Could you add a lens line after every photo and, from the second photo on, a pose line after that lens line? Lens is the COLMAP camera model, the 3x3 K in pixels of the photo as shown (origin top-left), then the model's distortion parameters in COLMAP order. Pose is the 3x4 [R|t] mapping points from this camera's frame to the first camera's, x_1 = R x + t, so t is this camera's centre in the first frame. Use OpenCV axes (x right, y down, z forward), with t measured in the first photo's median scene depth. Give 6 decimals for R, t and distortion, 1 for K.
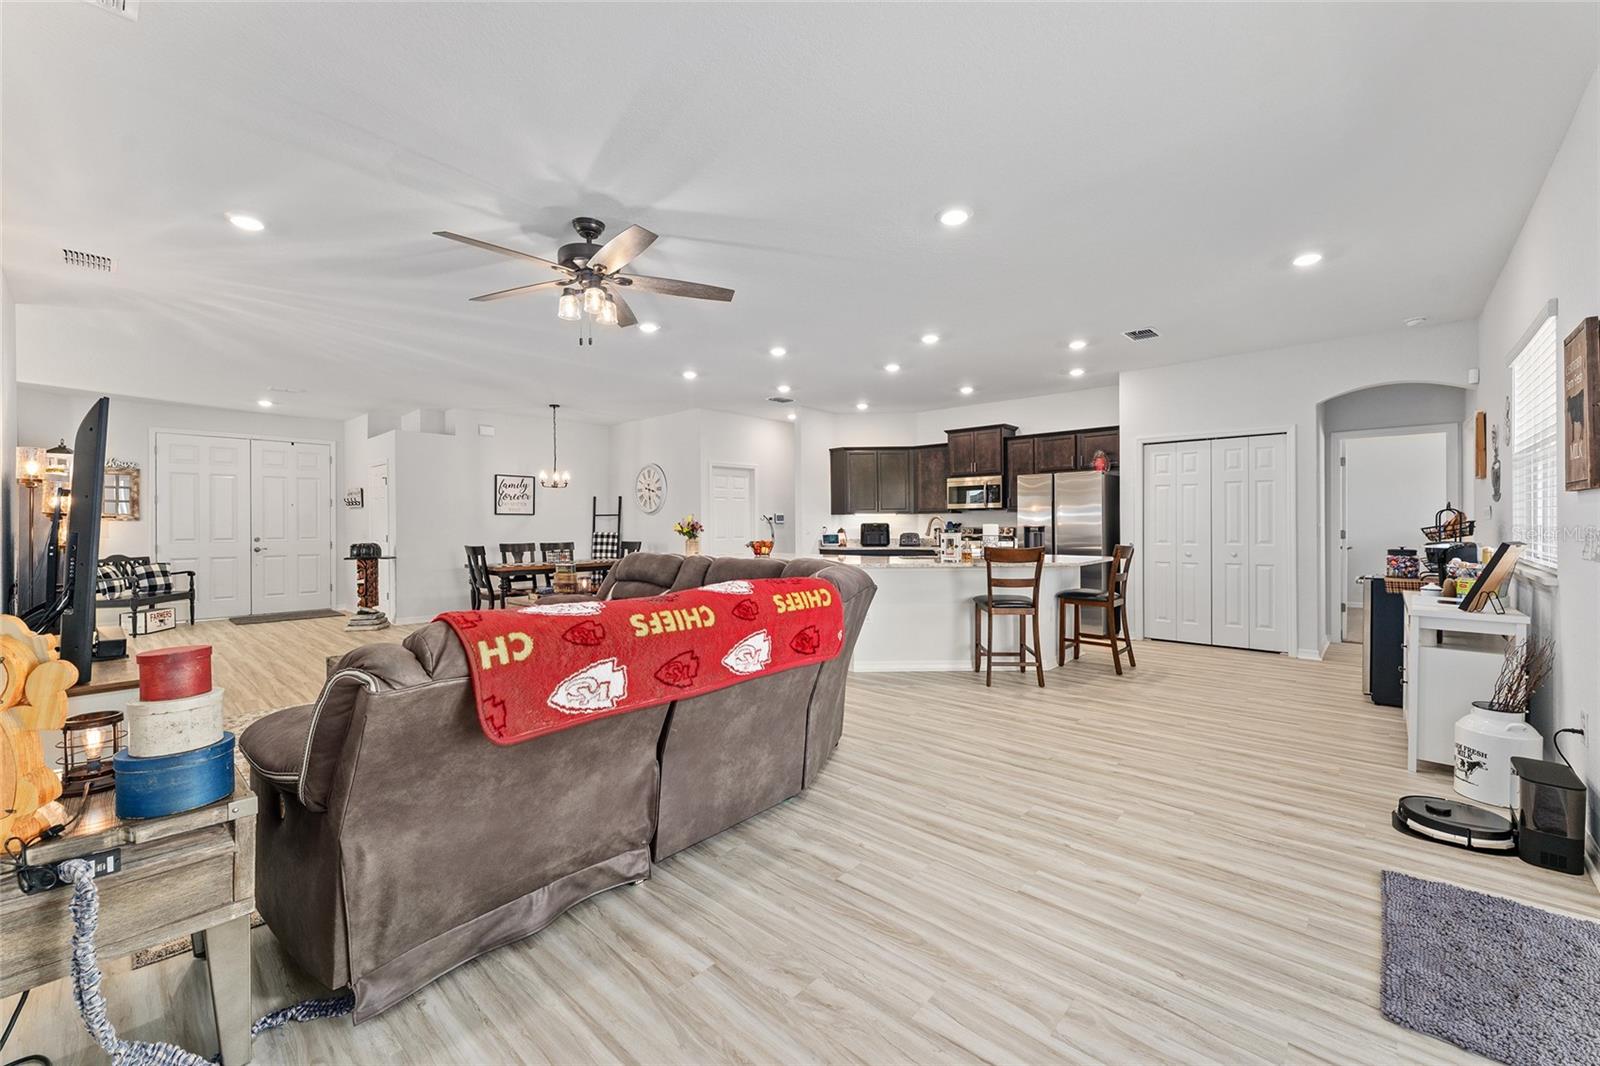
lens RADIAL K [[638.5, 0, 803.2], [0, 638.5, 526.4], [0, 0, 1]] dist [-0.000991, -0.000778]
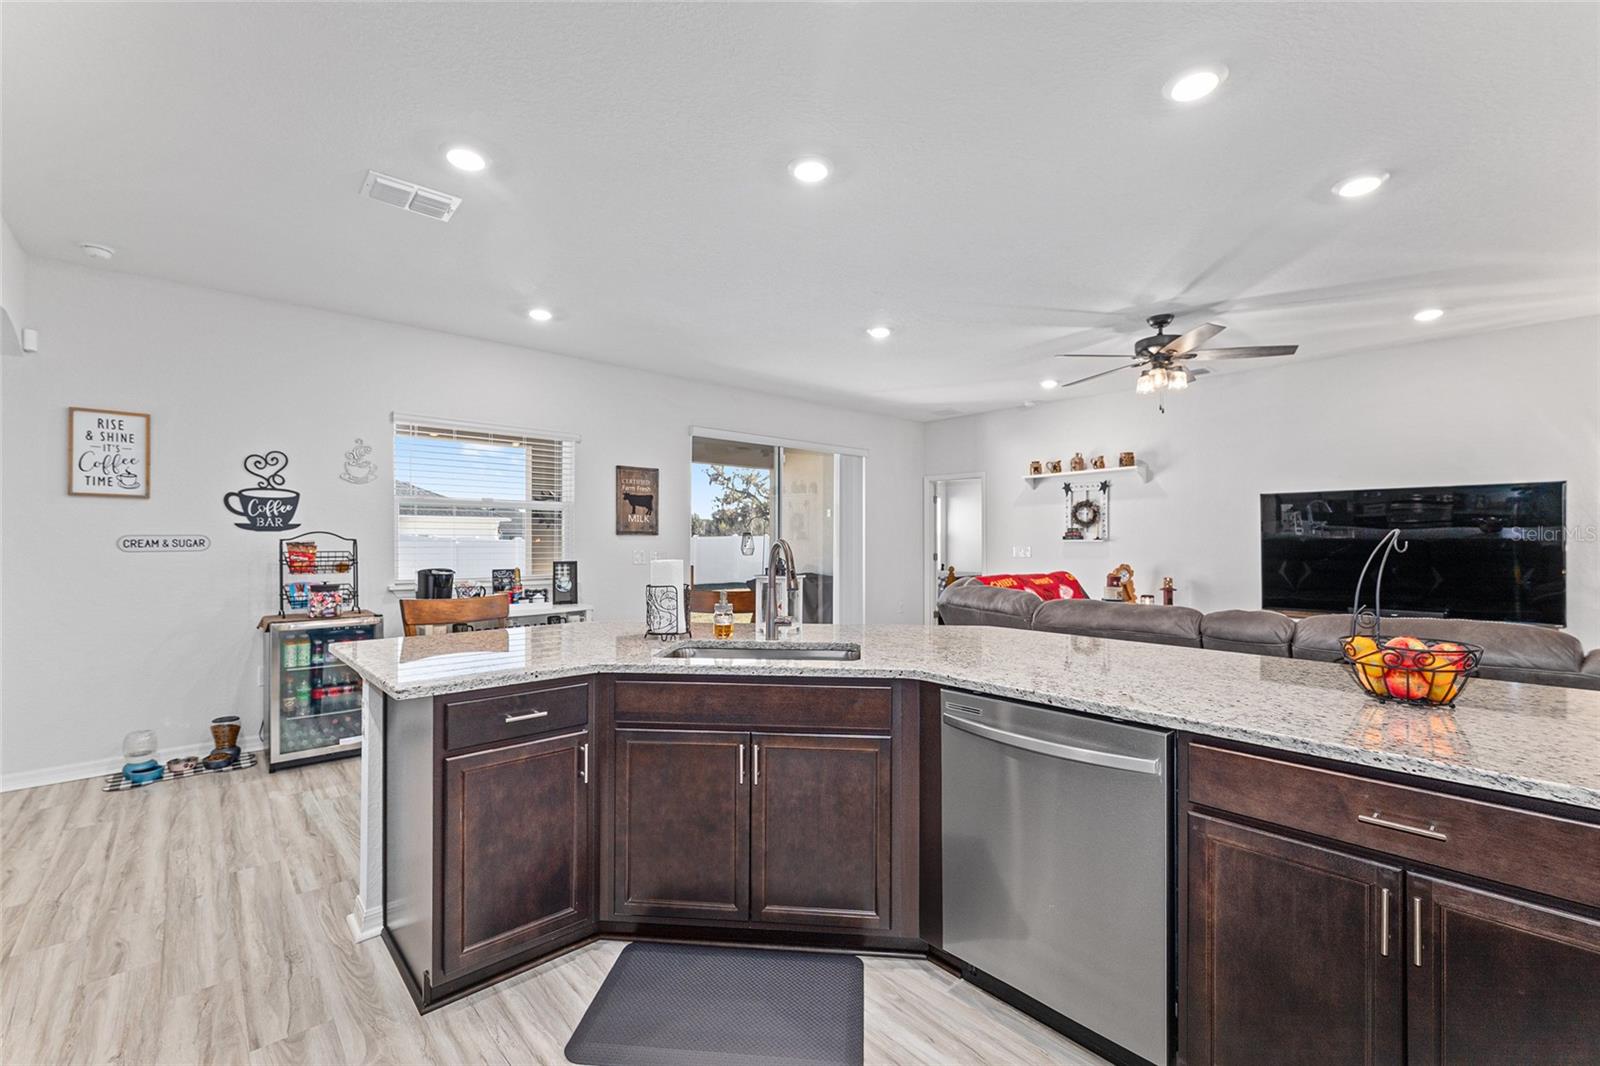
lens RADIAL K [[682.9, 0, 791.0], [0, 682.9, 532.8], [0, 0, 1]] dist [0.000165, 0.000188]
pose [[-0.992654, 0.007211, 0.120776, 0.101506], [0.007840, 0.999958, 0.004738, -0.014888], [-0.120737, 0.005650, -0.992668, 0.973054]]
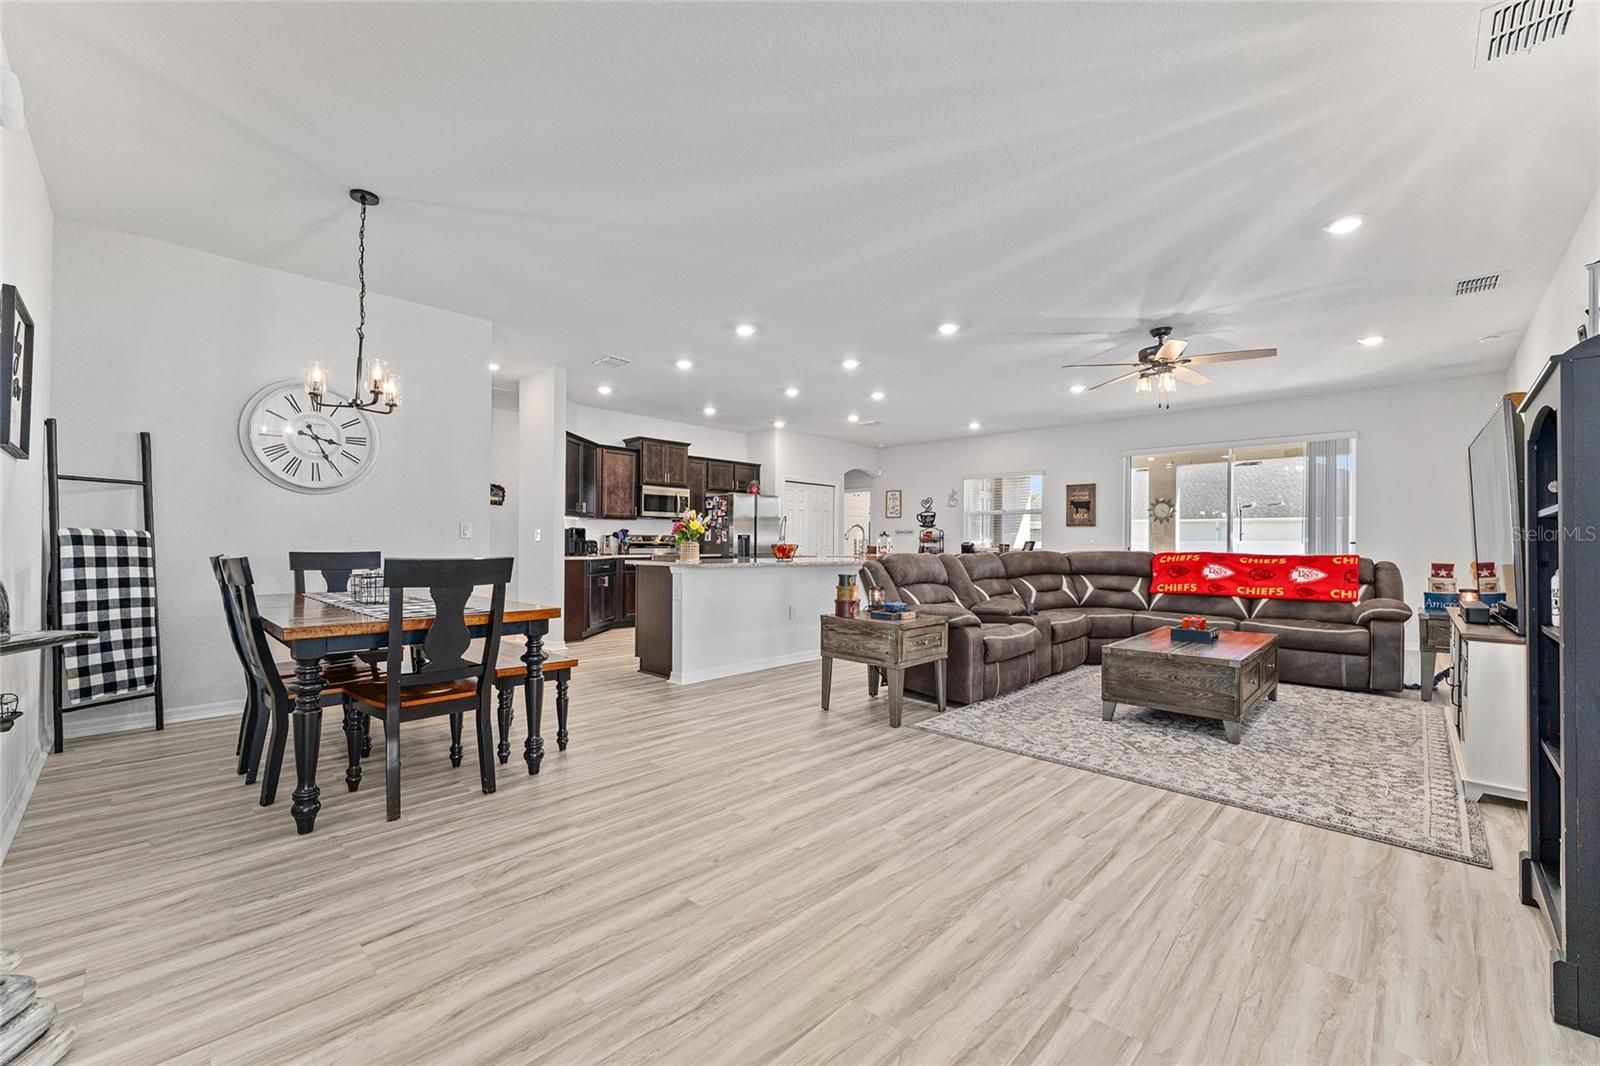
lens RADIAL K [[638.5, 0, 795.6], [0, 638.5, 526.8], [0, 0, 1]] dist [-0.000991, -0.000778]
pose [[0.052056, 0.036026, 0.997994, -0.757202], [0.005463, 0.999324, -0.036359, 0.027313], [-0.998629, 0.007344, 0.051824, 0.710931]]
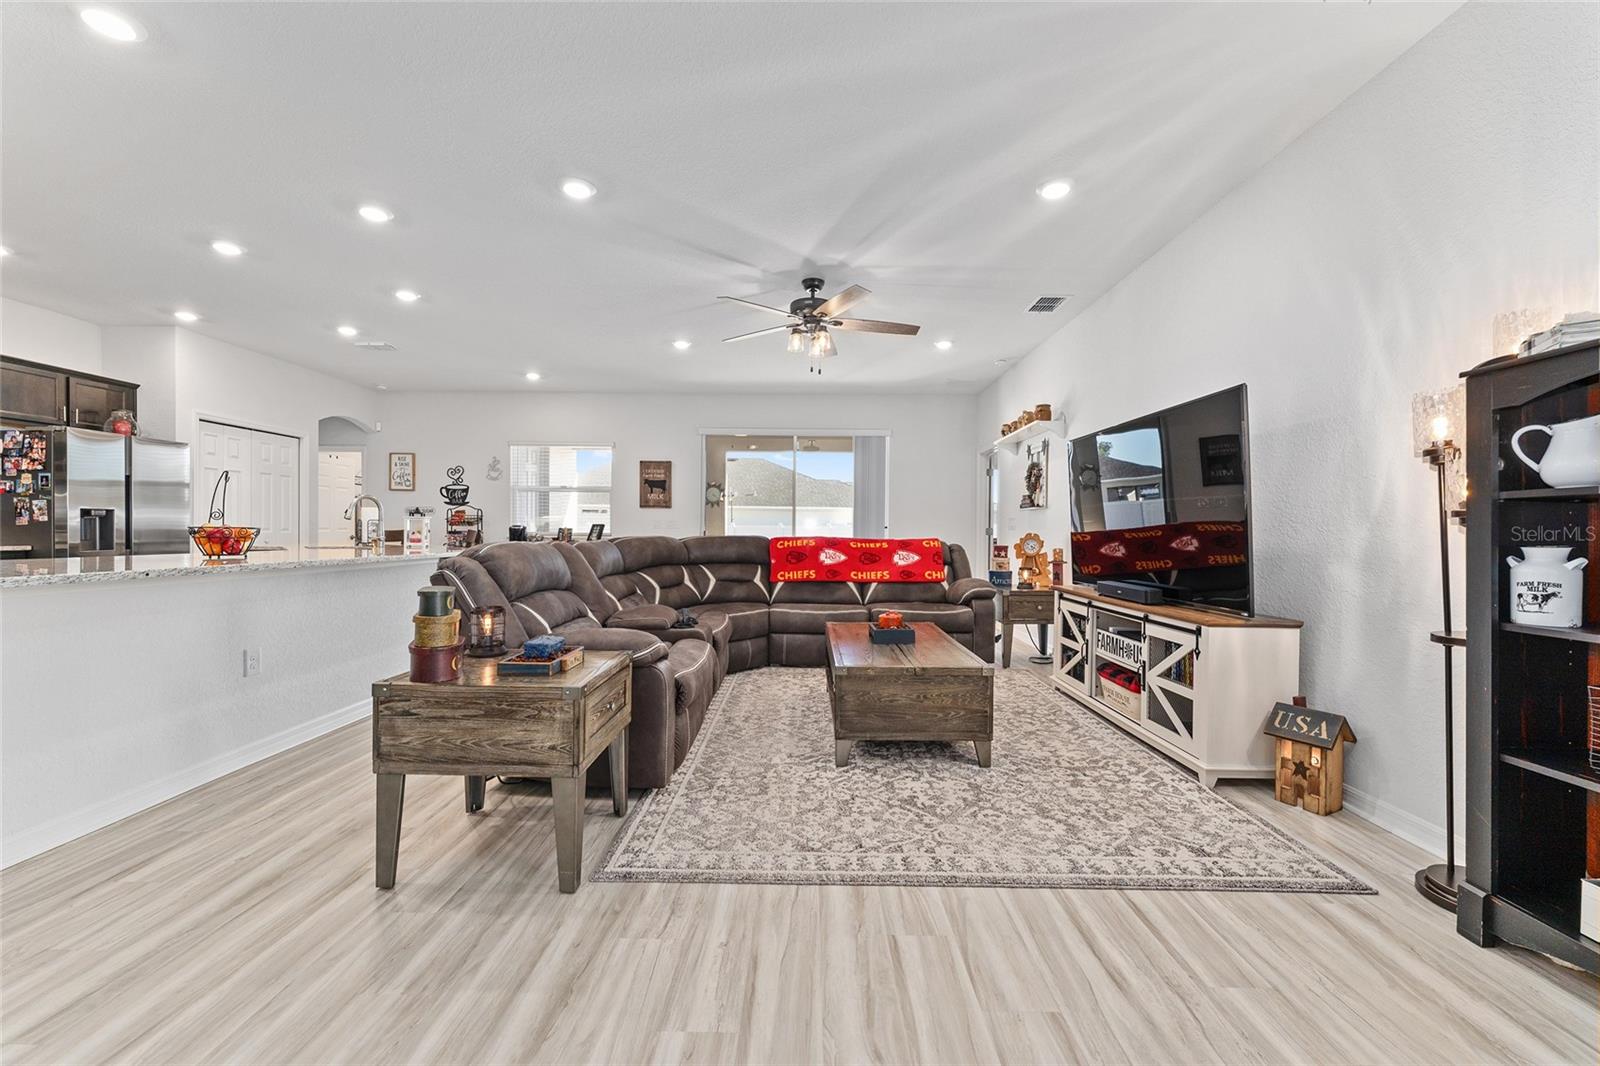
lens RADIAL K [[638.5, 0, 801.3], [0, 638.5, 533.7], [0, 0, 1]] dist [-0.000991, -0.000778]
pose [[-0.652756, 0.001155, 0.757567, -0.529725], [0.007876, 0.999955, 0.005262, 0.025336], [-0.757527, 0.009401, -0.652736, 0.748615]]
